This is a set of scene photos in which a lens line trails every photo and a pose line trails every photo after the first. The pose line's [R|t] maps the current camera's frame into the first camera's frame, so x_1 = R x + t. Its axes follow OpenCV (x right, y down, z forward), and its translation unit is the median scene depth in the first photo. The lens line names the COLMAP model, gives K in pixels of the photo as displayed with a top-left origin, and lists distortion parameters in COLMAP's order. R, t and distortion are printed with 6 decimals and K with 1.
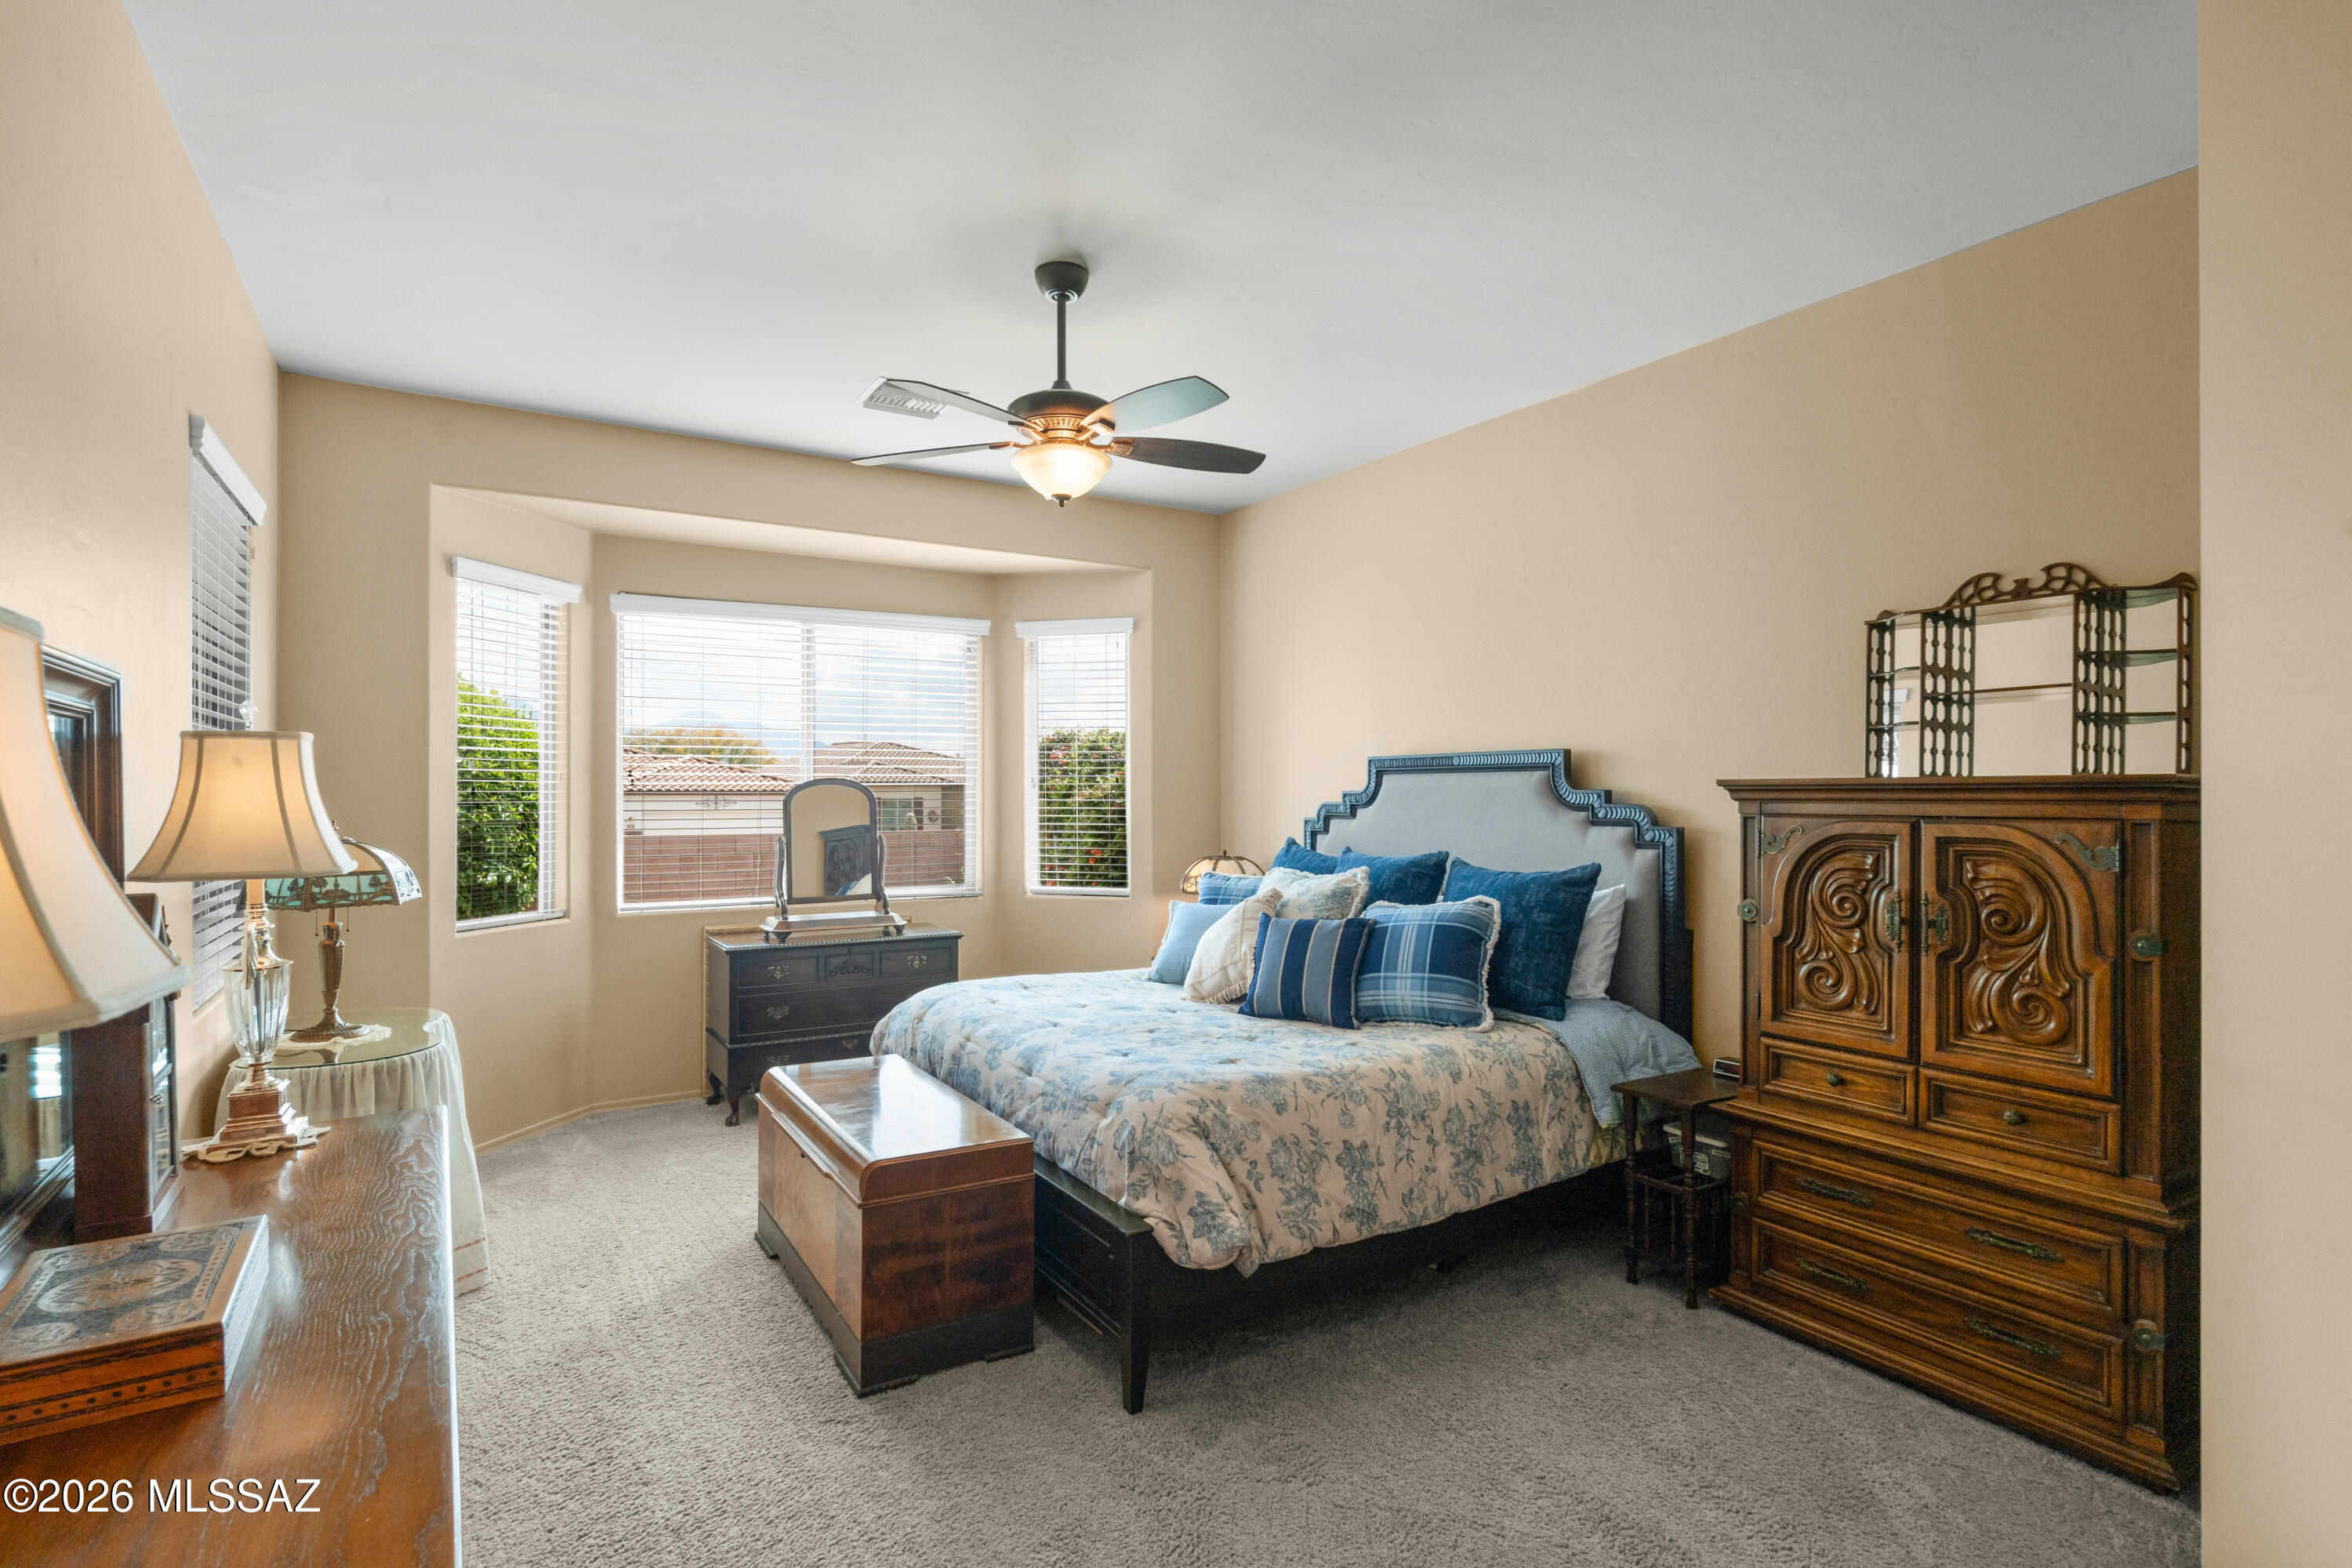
lens RADIAL K [[1161.6, 0, 1172.6], [0, 1161.6, 793.8], [0, 0, 1]] dist [-0.008447, 0.001094]
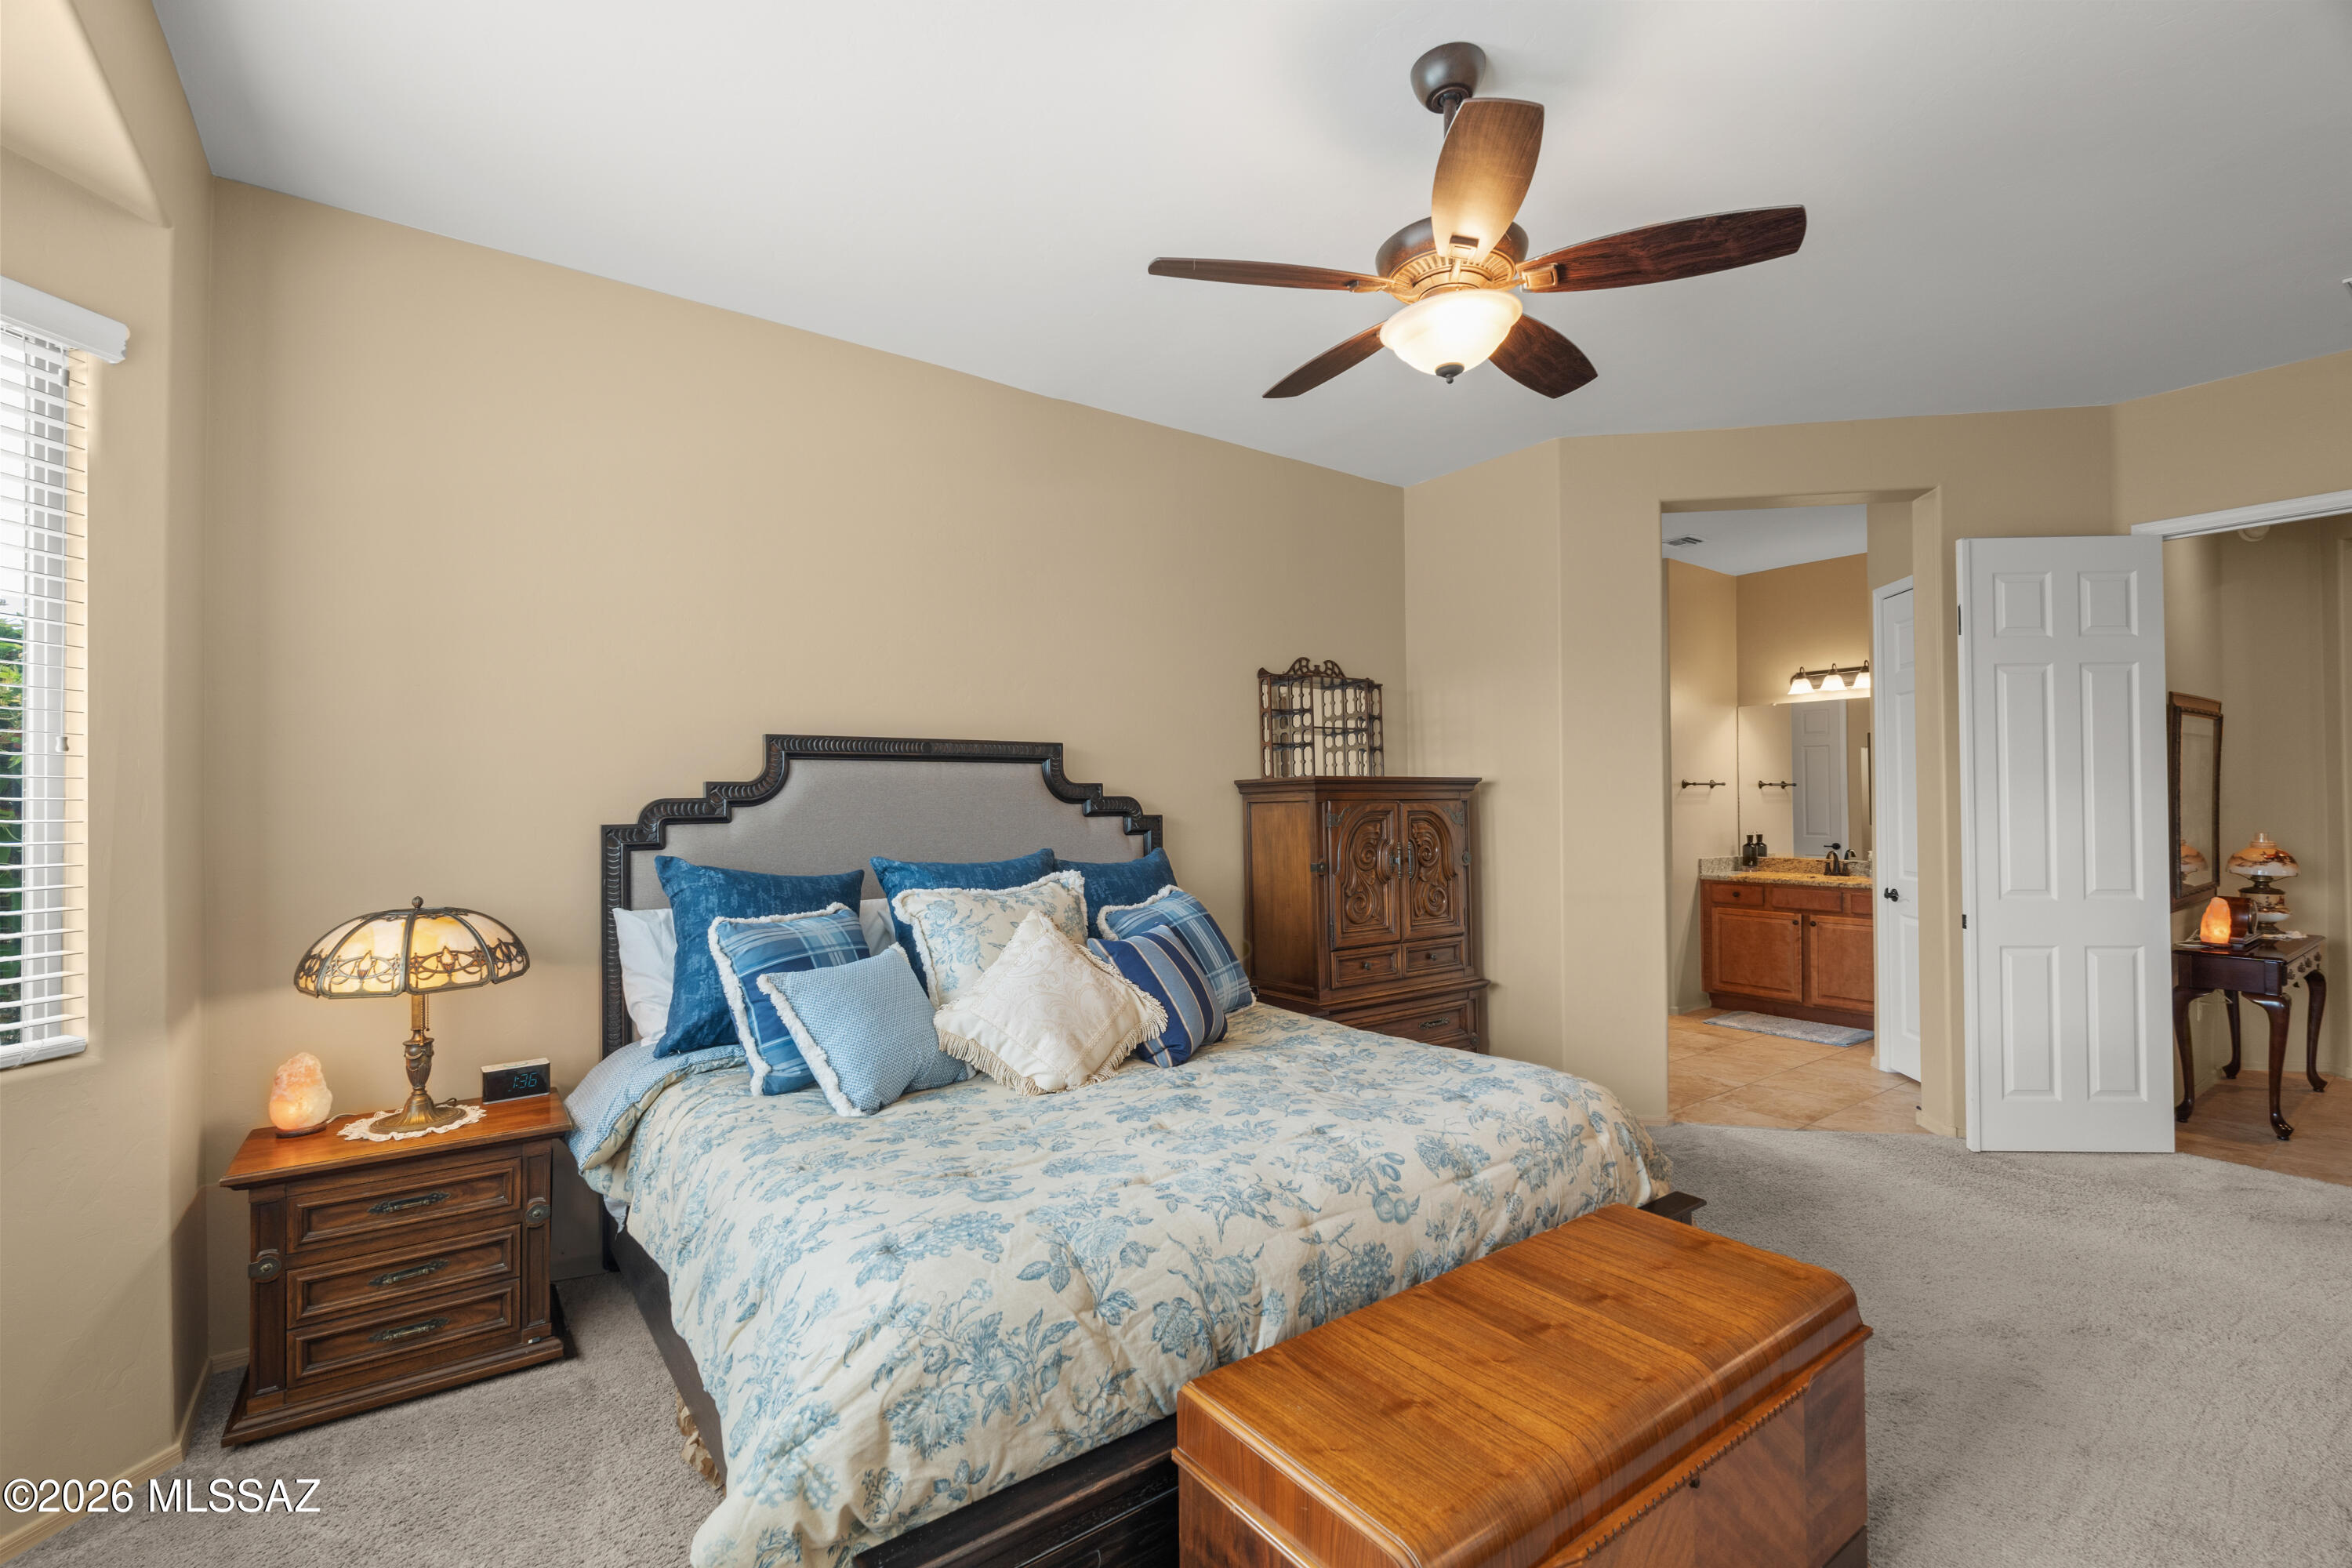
lens RADIAL K [[1024.1, 0, 1171.2], [0, 1024.1, 787.3], [0, 0, 1]] dist [-0.007067, 0.000166]
pose [[-0.081935, 0.014918, 0.996526, -0.480918], [0.006420, 0.999875, -0.014440, 0.012012], [-0.996617, 0.005215, -0.082020, 0.818418]]
